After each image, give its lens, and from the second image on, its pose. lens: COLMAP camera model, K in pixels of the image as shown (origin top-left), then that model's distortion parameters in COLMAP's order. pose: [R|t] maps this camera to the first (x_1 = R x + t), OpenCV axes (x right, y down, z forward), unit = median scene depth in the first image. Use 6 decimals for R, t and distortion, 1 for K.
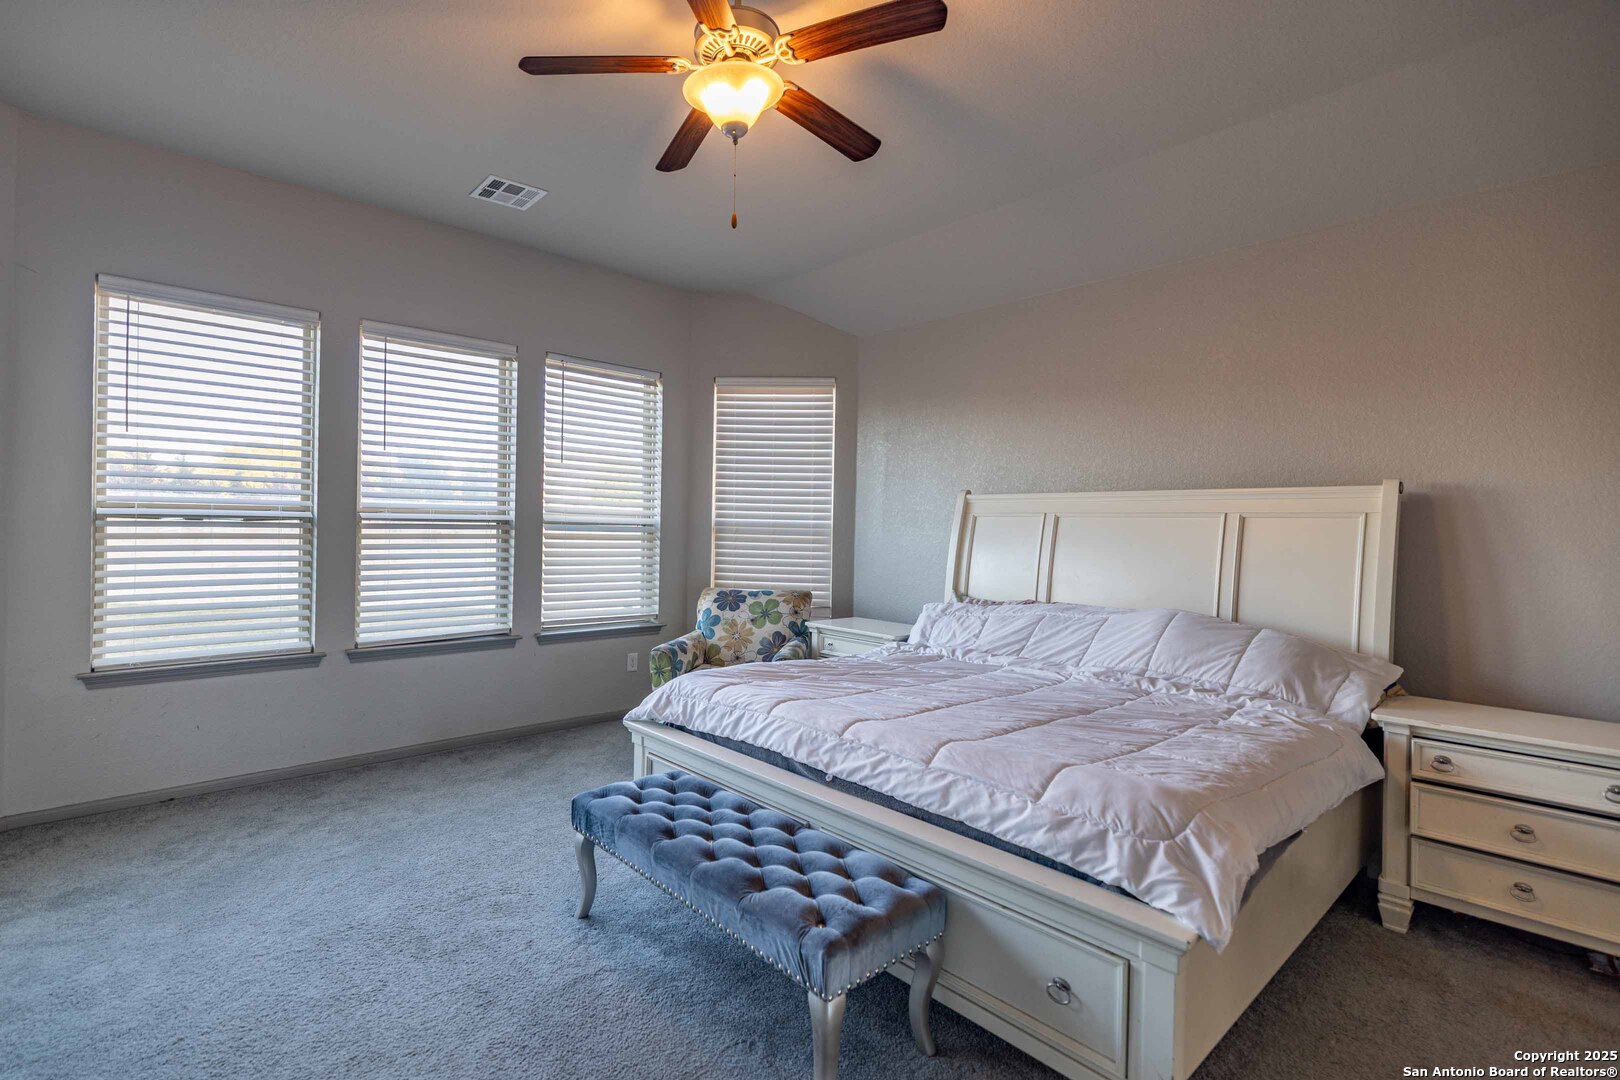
lens RADIAL K [[730.3, 0, 786.6], [0, 730.3, 537.9], [0, 0, 1]] dist [-0.001018, 0.000131]
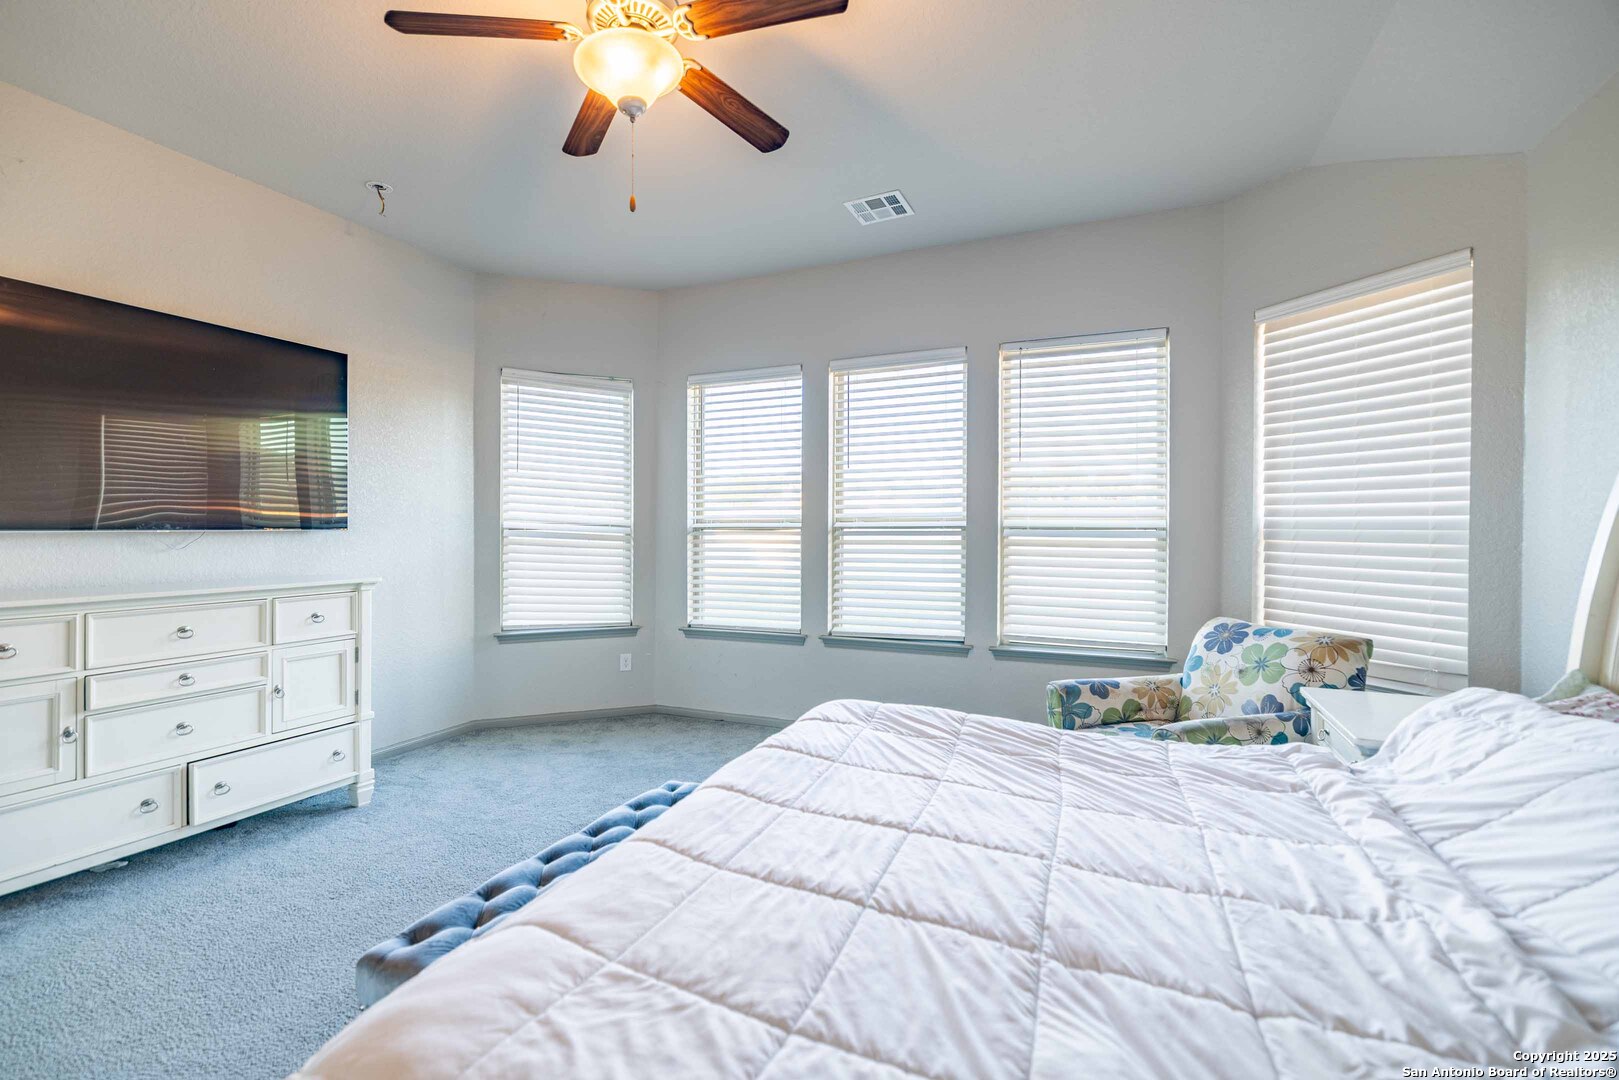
lens RADIAL K [[729.8, 0, 786.1], [0, 729.8, 537.9], [0, 0, 1]] dist [-0.001018, 0.000131]
pose [[0.409213, -0.003695, -0.912431, 0.386885], [-0.006413, 0.999955, -0.006926, -0.000063], [0.912416, 0.008685, 0.409171, 0.359348]]
